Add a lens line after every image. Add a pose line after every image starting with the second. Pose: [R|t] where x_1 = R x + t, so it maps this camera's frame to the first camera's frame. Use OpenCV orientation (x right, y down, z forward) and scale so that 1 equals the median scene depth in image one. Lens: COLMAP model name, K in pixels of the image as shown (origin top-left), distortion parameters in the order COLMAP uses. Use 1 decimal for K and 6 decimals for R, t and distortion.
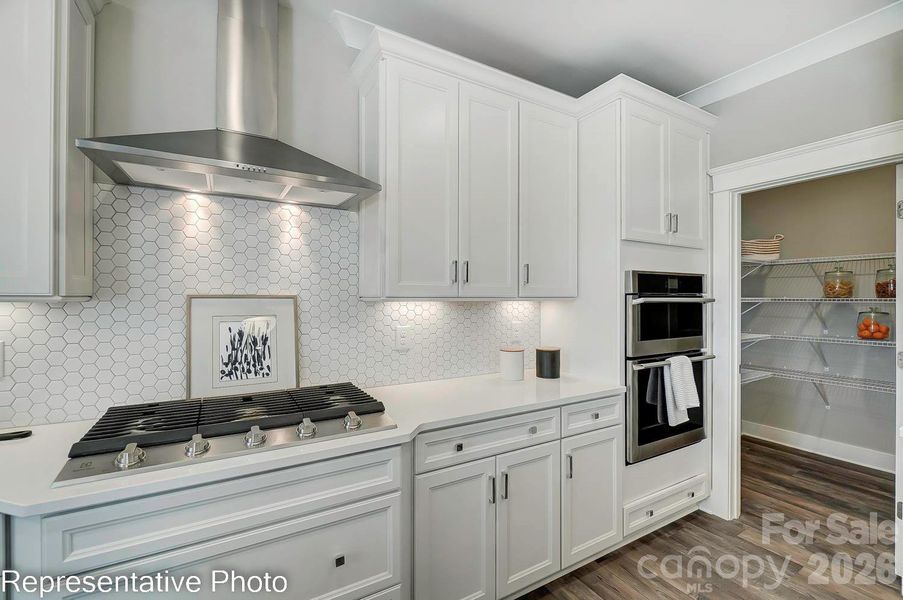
lens RADIAL K [[391.9, 0, 444.9], [0, 391.9, 299.0], [0, 0, 1]] dist [-0.002435, 0.000002]
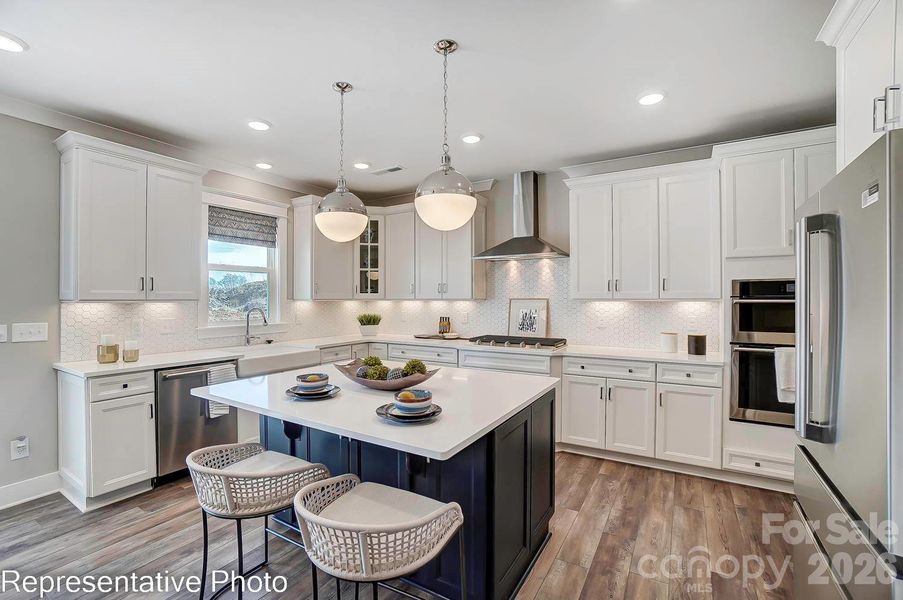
lens RADIAL K [[391.9, 0, 452.3], [0, 391.9, 300.6], [0, 0, 1]] dist [-0.002435, 0.000002]
pose [[0.493571, 0.001694, -0.869704, 1.277446], [-0.000553, 0.999999, 0.001634, -0.000038], [0.869705, -0.000325, 0.493571, -0.581103]]
